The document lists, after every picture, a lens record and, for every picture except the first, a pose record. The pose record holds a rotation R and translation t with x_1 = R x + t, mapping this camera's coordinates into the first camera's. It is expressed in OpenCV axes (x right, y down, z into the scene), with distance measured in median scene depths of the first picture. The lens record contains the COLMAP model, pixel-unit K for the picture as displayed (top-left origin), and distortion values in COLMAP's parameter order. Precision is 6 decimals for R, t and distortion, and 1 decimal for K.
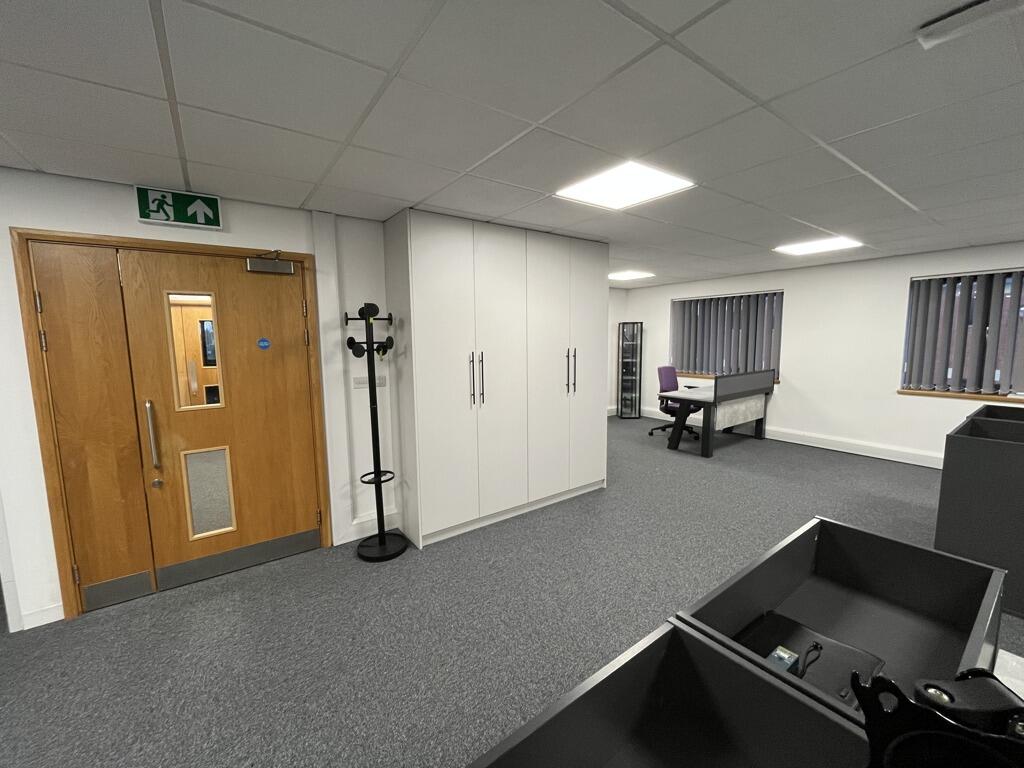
lens RADIAL K [[413.8, 0, 511.6], [0, 413.8, 379.1], [0, 0, 1]] dist [-0.005541, -0.000181]
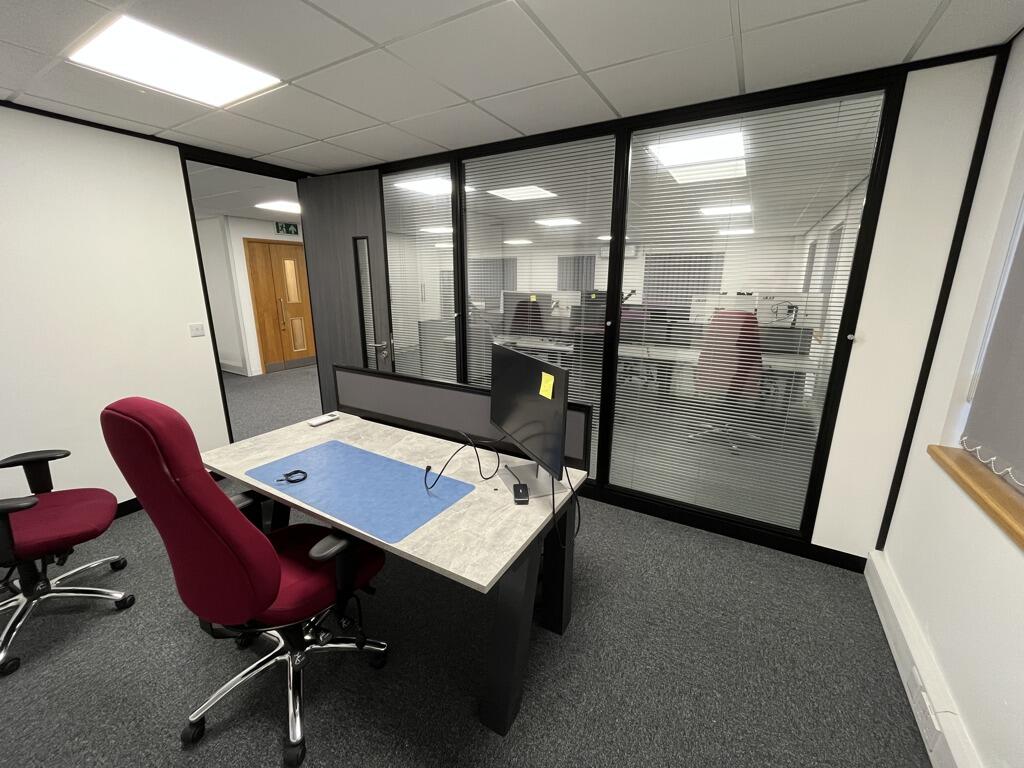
lens RADIAL K [[413.8, 0, 512.0], [0, 413.8, 382.2], [0, 0, 1]] dist [-0.005541, -0.000181]
pose [[0.914845, -0.083973, 0.394978, -0.592834], [0.029143, 0.989318, 0.142829, 0.256555], [-0.402752, -0.119156, 0.907520, -2.248793]]
